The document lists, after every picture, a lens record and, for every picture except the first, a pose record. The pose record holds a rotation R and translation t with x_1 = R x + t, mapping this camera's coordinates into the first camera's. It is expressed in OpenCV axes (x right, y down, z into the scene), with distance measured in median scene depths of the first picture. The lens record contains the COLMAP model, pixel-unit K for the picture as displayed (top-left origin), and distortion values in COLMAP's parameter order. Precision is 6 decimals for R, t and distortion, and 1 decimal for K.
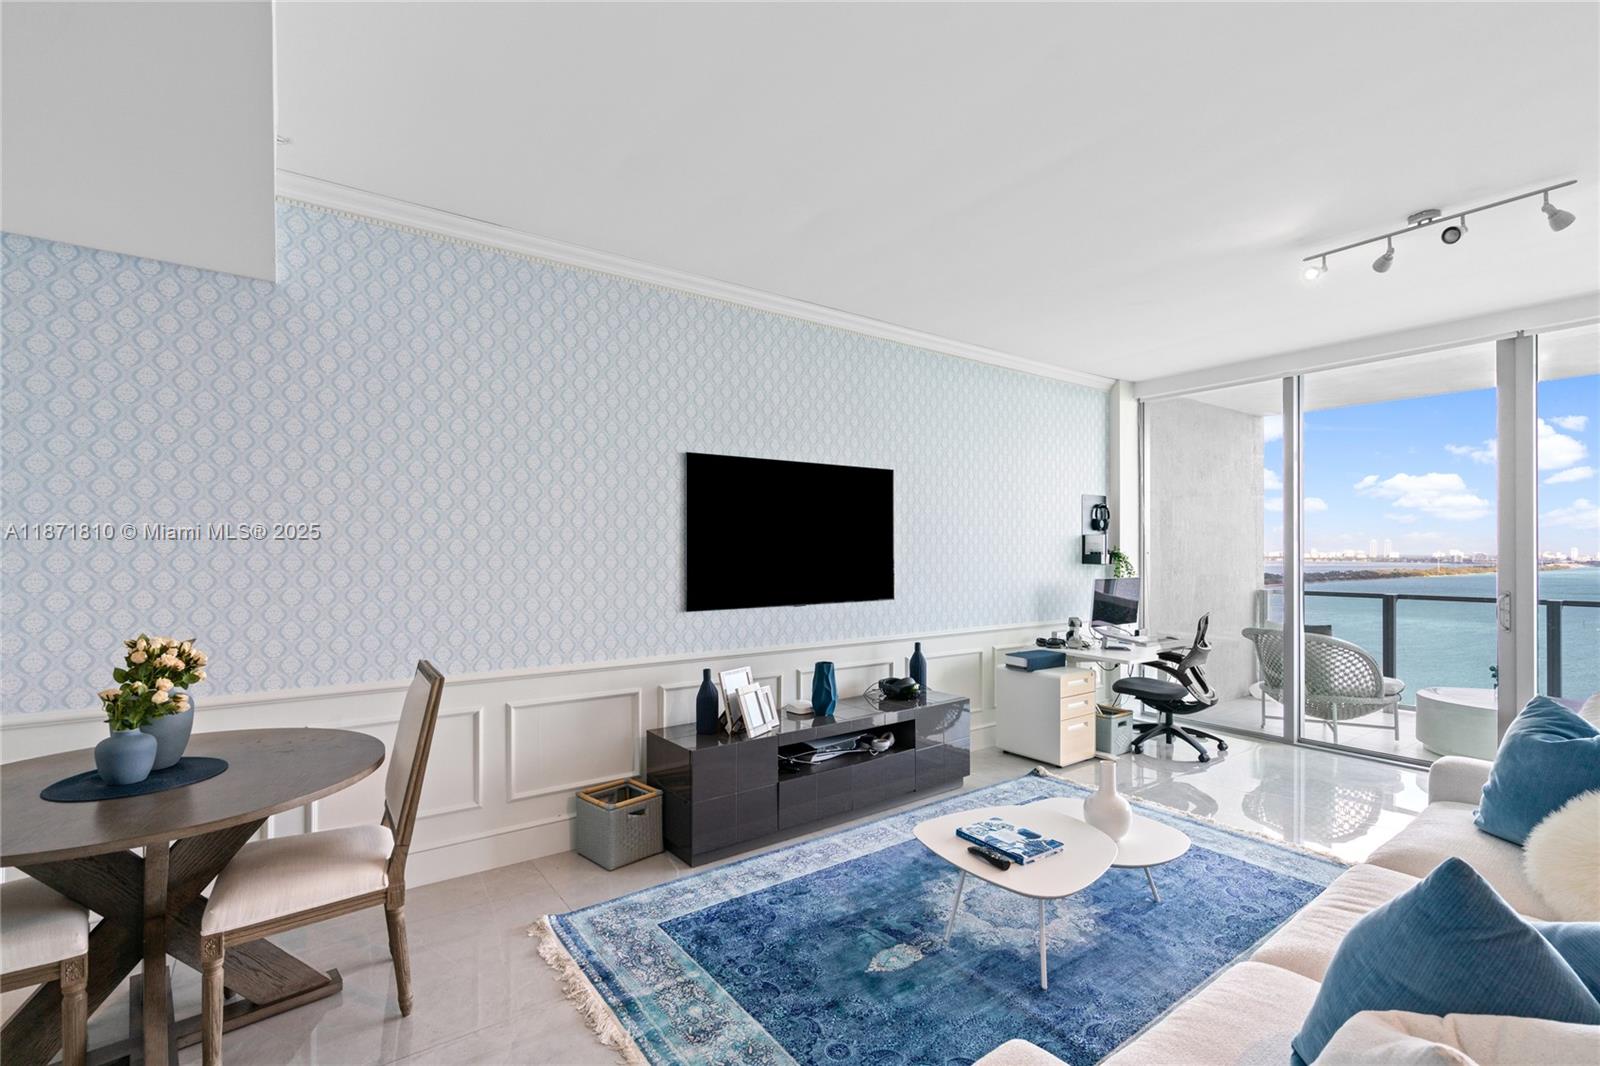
lens RADIAL K [[728.2, 0, 801.8], [0, 728.2, 546.8], [0, 0, 1]] dist [-0.004277, 0.000974]
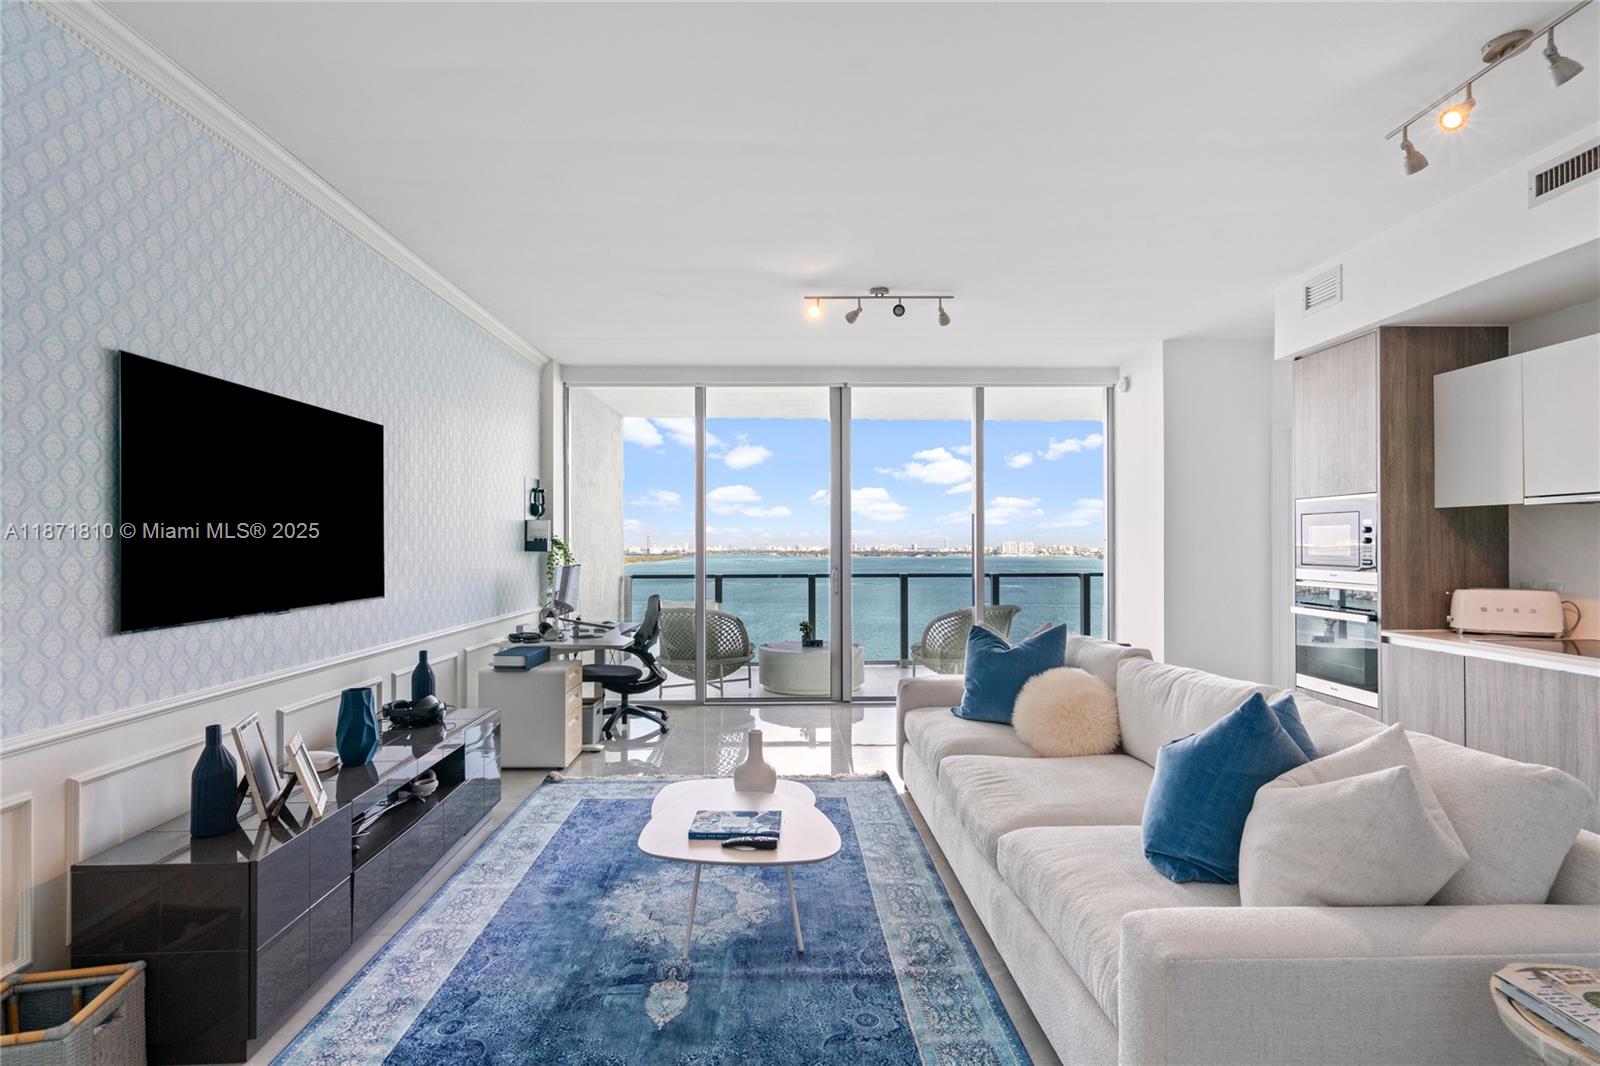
lens RADIAL K [[774.6, 0, 805.8], [0, 774.6, 542.8], [0, 0, 1]] dist [0.001159, 0.000436]
pose [[0.562535, -0.000483, 0.826773, -0.365050], [-0.001206, 0.999998, 0.001405, 0.017201], [-0.826773, -0.001787, 0.562533, 0.240332]]
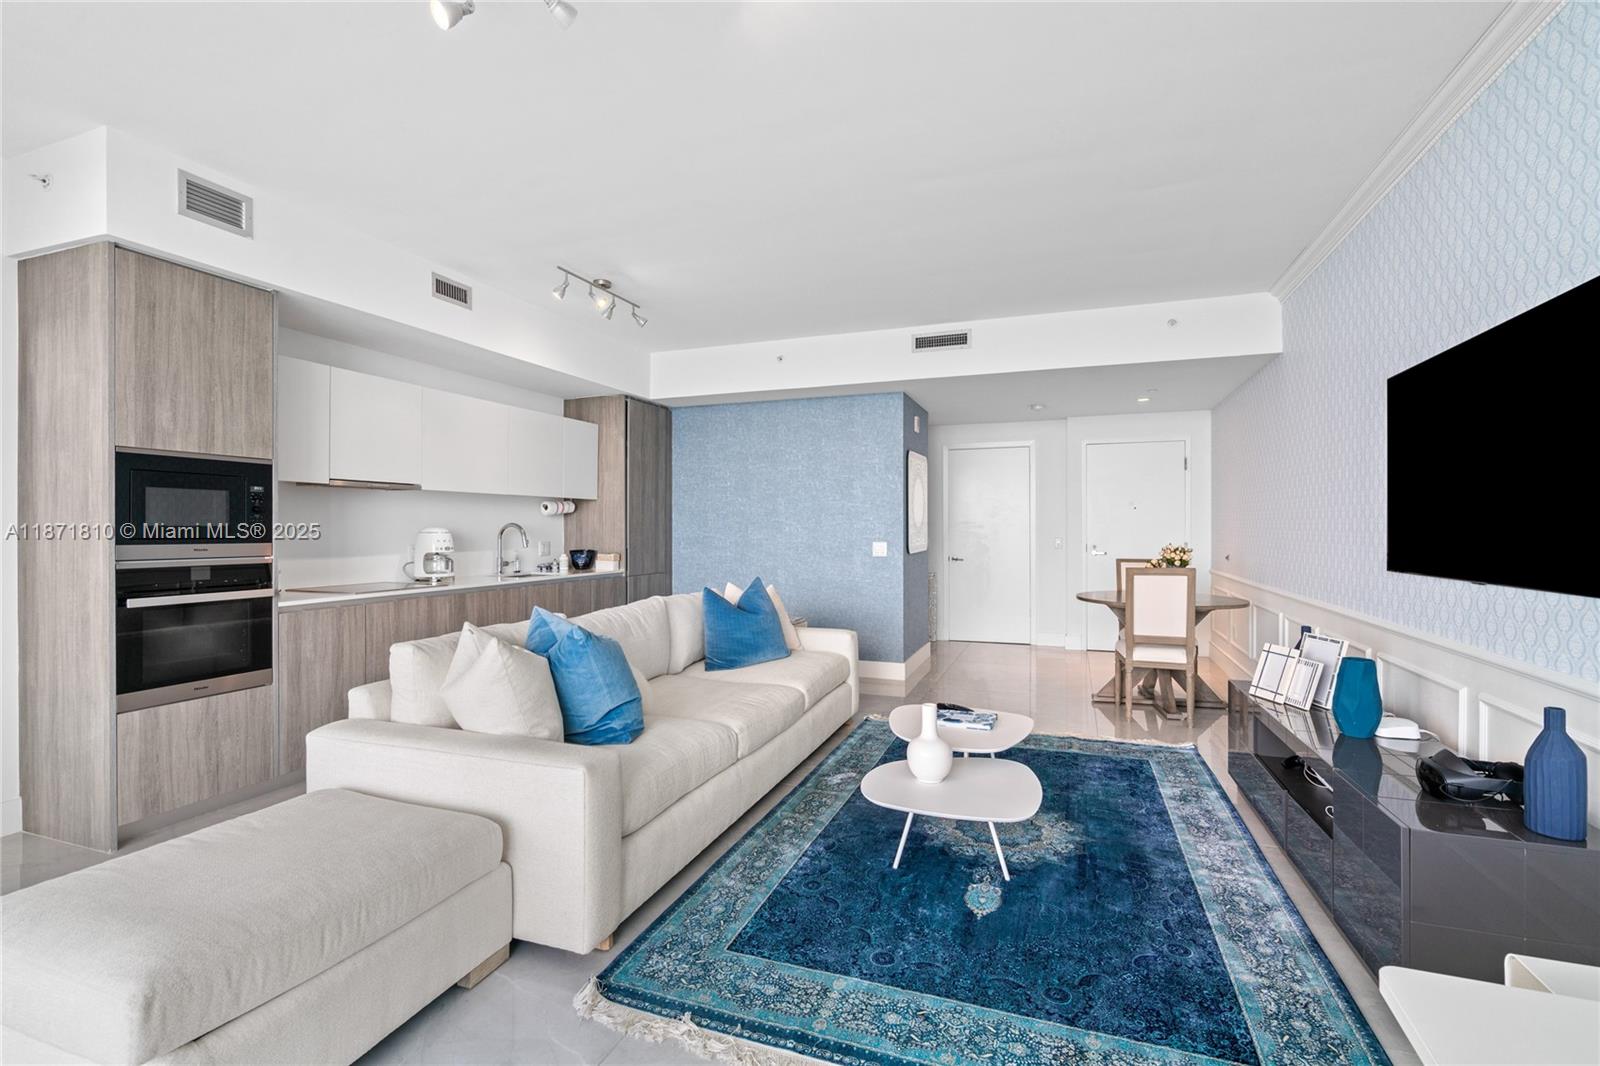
lens RADIAL K [[716.5, 0, 805.1], [0, 716.5, 530.4], [0, 0, 1]] dist [-0.000842, 0.000531]
pose [[-0.832290, 0.000925, -0.554340, 0.869950], [0.002154, 0.999996, -0.001565, 0.044448], [0.554337, -0.002496, -0.832289, 1.351812]]
